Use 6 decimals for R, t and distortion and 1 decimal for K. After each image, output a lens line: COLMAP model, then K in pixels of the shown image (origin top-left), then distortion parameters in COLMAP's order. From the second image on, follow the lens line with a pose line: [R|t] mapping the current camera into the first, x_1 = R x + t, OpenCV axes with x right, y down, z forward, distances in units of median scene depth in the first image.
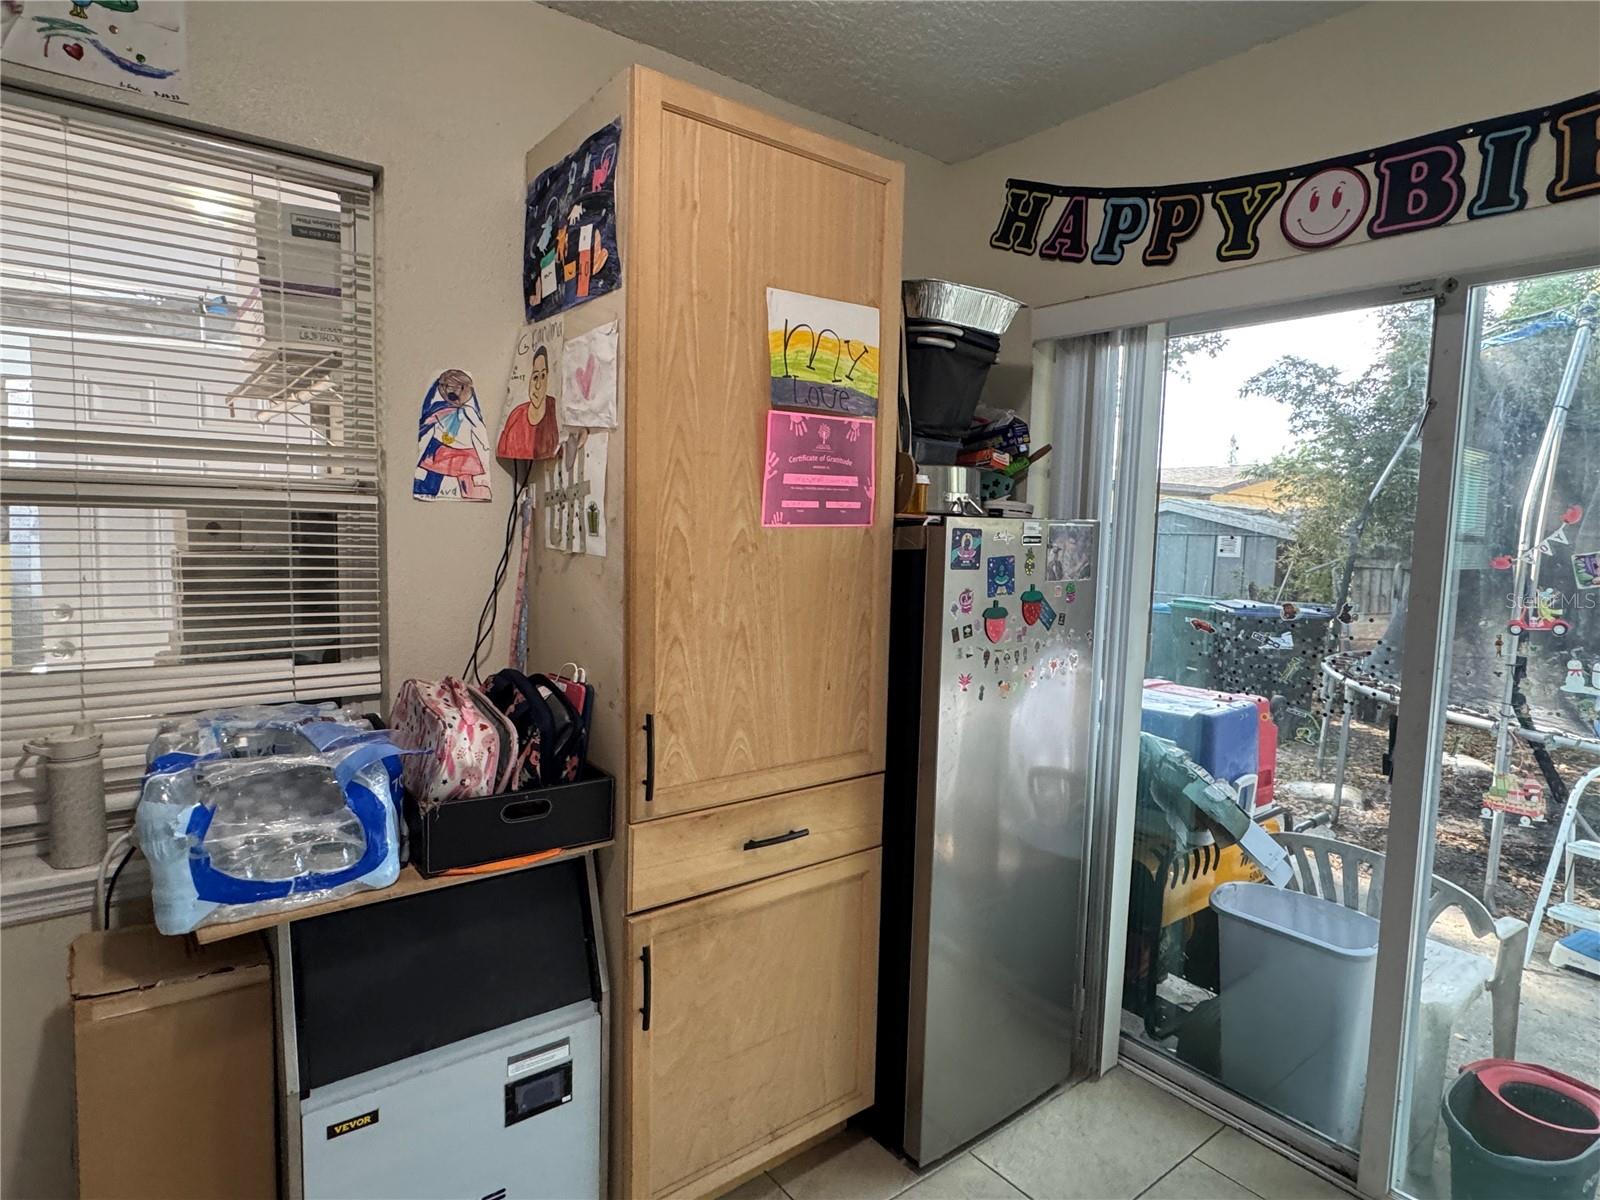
lens RADIAL K [[877.0, 0, 800.0], [0, 877.0, 600.0], [0, 0, 1]] dist [-0.001463, -0.001287]
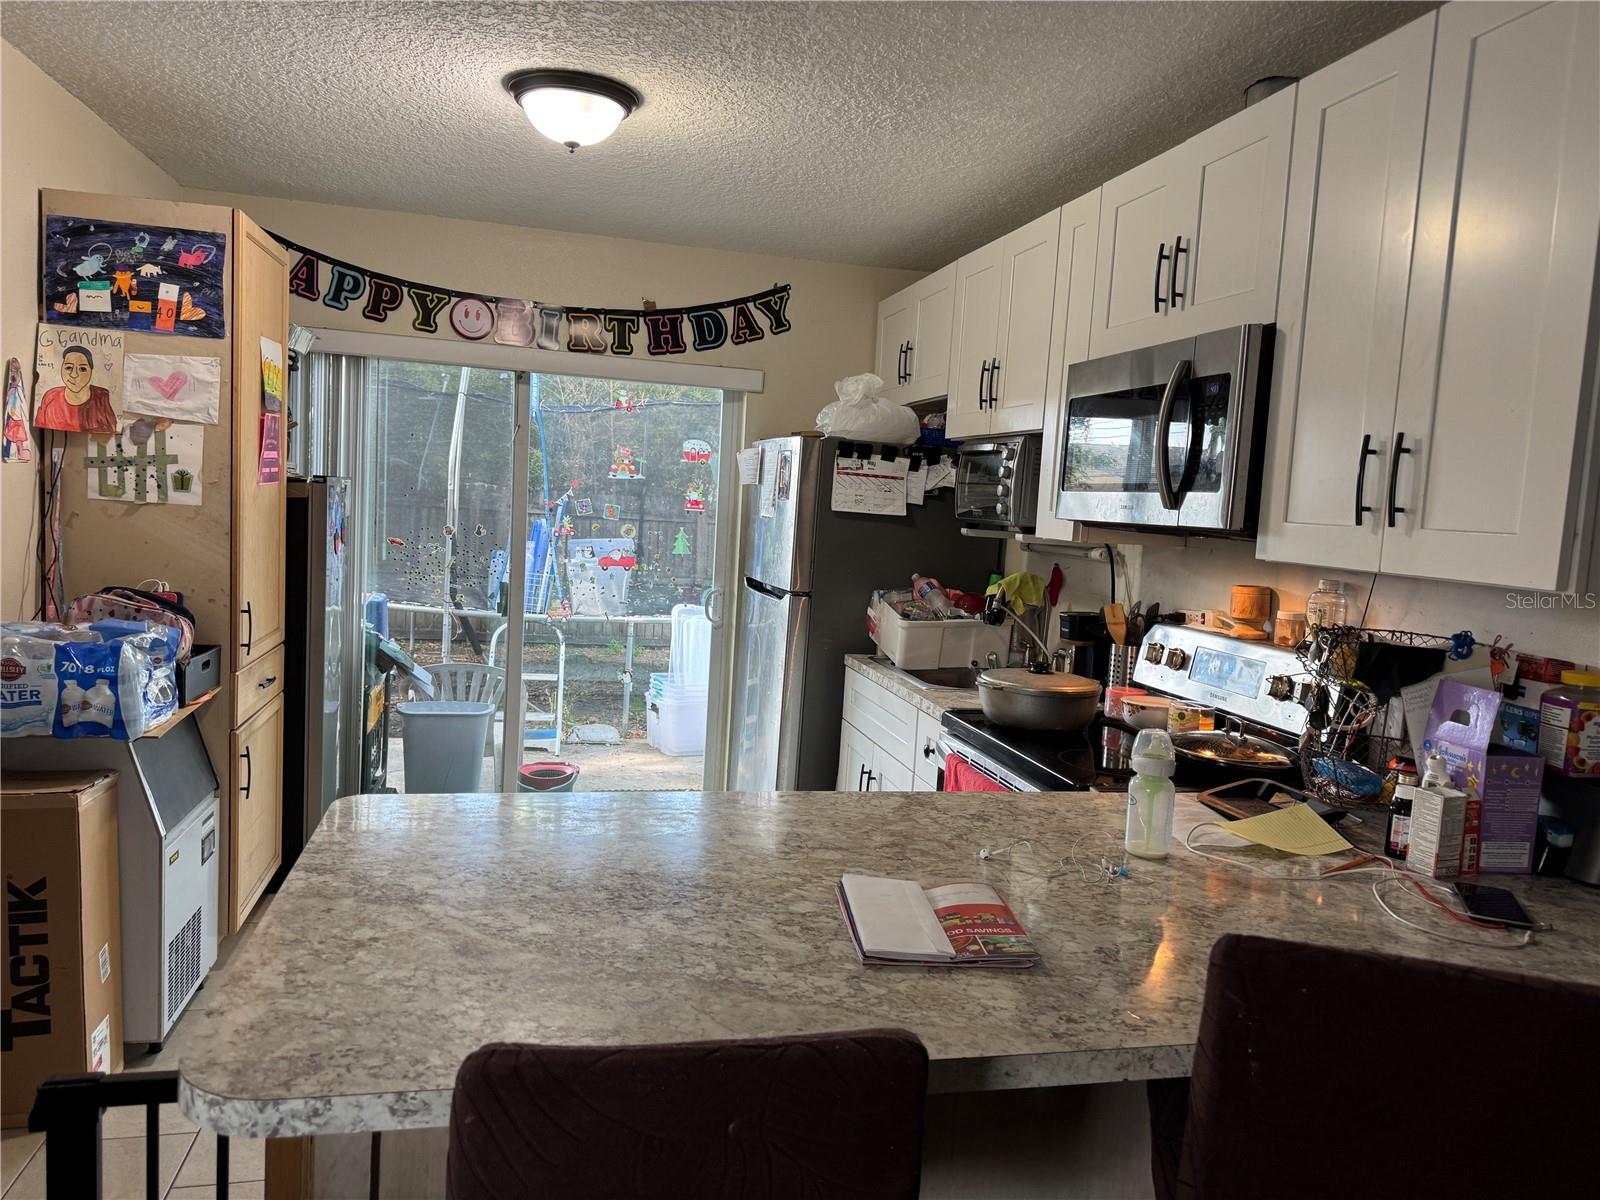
lens RADIAL K [[1109.4, 0, 791.3], [0, 1109.4, 602.1], [0, 0, 1]] dist [0.126832, -0.169563]
pose [[0.426964, -0.090302, 0.899749, -1.478678], [0.039231, 0.995914, 0.081337, -0.001826], [-0.903417, 0.000570, 0.428762, -0.739199]]
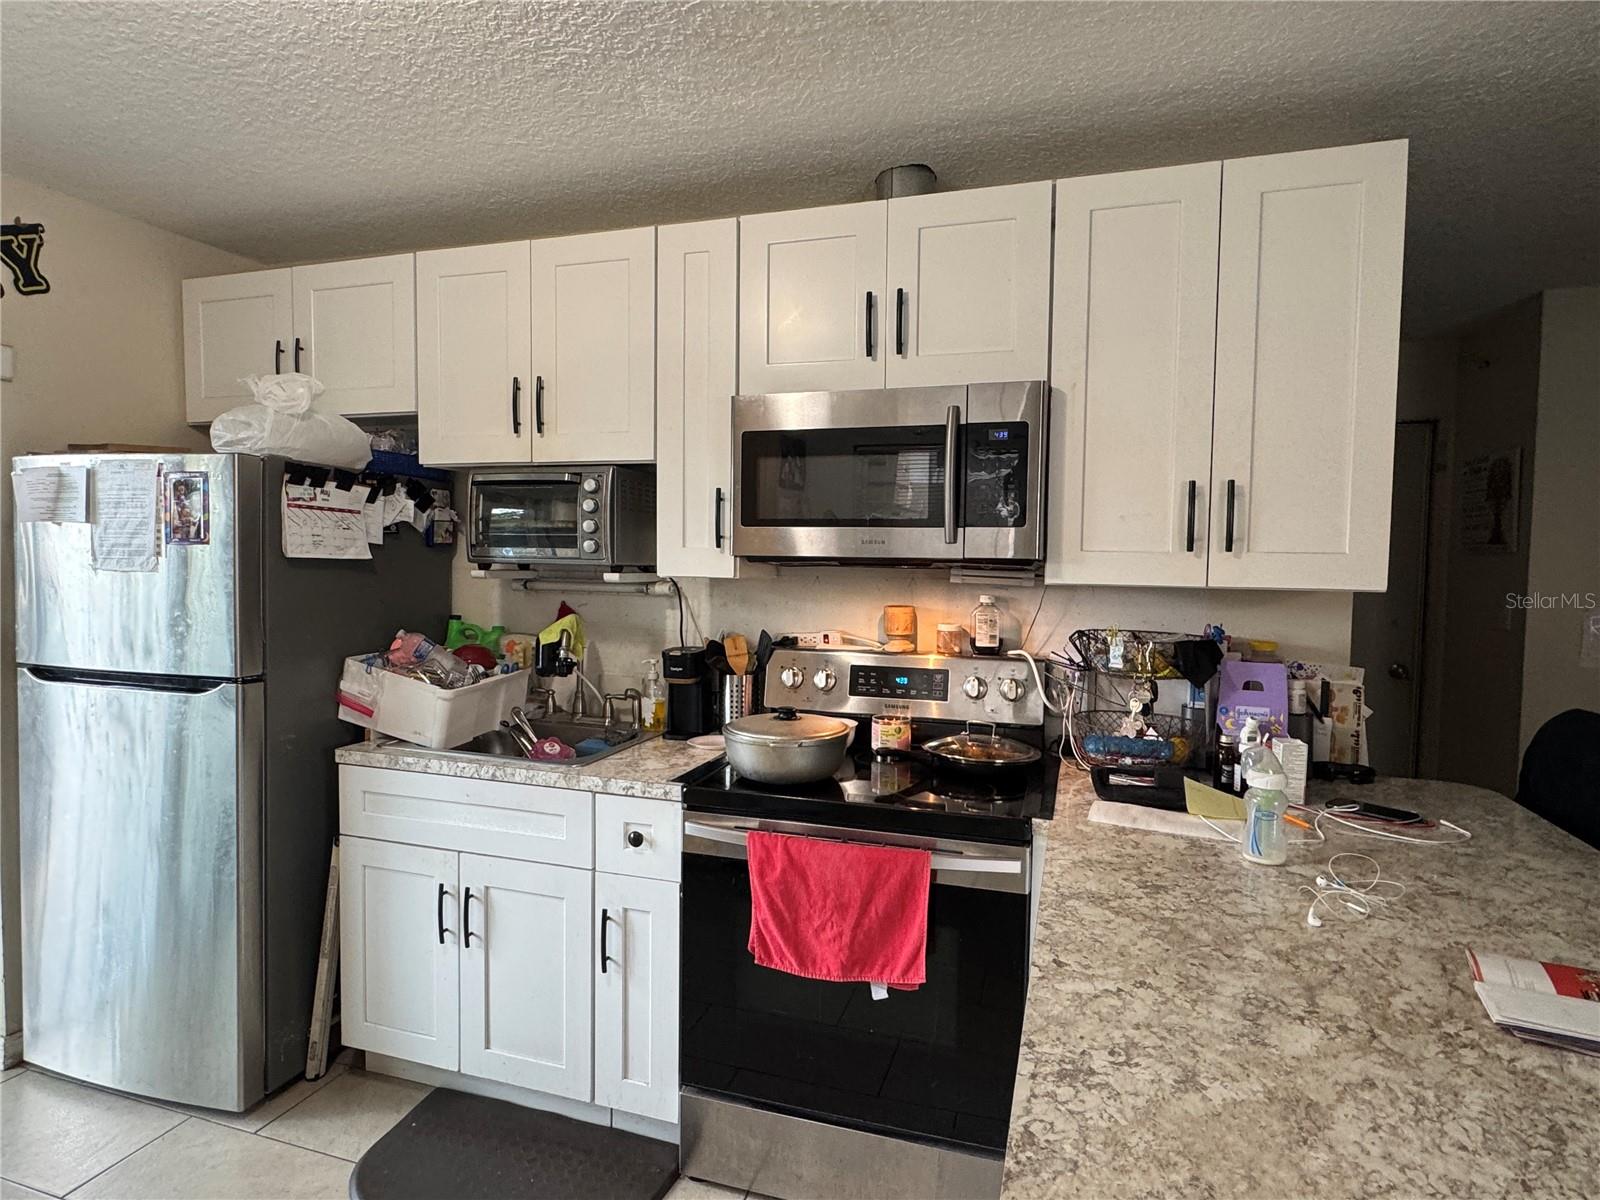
lens RADIAL K [[877.0, 0, 800.0], [0, 877.0, 600.0], [0, 0, 1]] dist [-0.001463, -0.001287]
pose [[-0.555648, -0.080139, 0.827546, -0.855680], [0.046331, 0.990813, 0.127058, -0.070036], [-0.830126, 0.108941, -0.546830, 0.286637]]
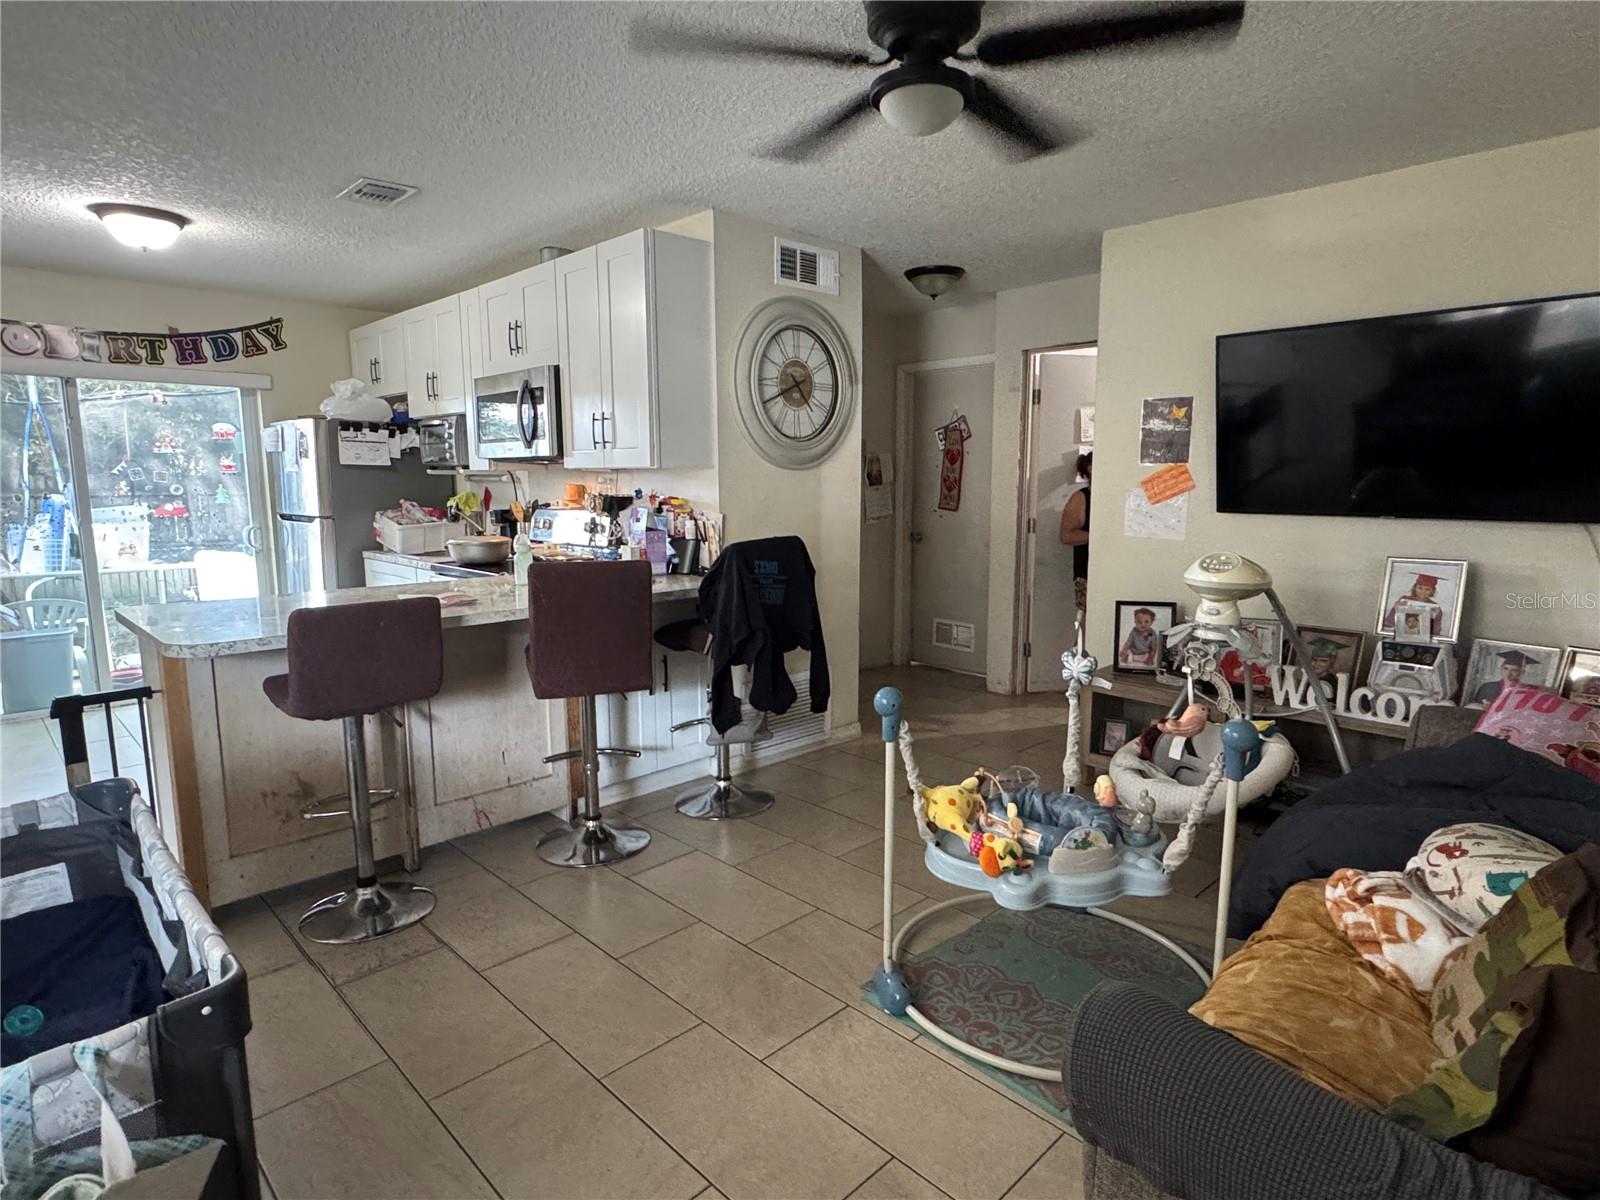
lens RADIAL K [[877.0, 0, 800.0], [0, 877.0, 600.0], [0, 0, 1]] dist [-0.001463, -0.001287]
pose [[-0.113651, -0.169133, 0.979019, -2.519535], [0.090617, 0.979531, 0.179741, 0.059150], [-0.989380, 0.109143, -0.095998, -1.030975]]
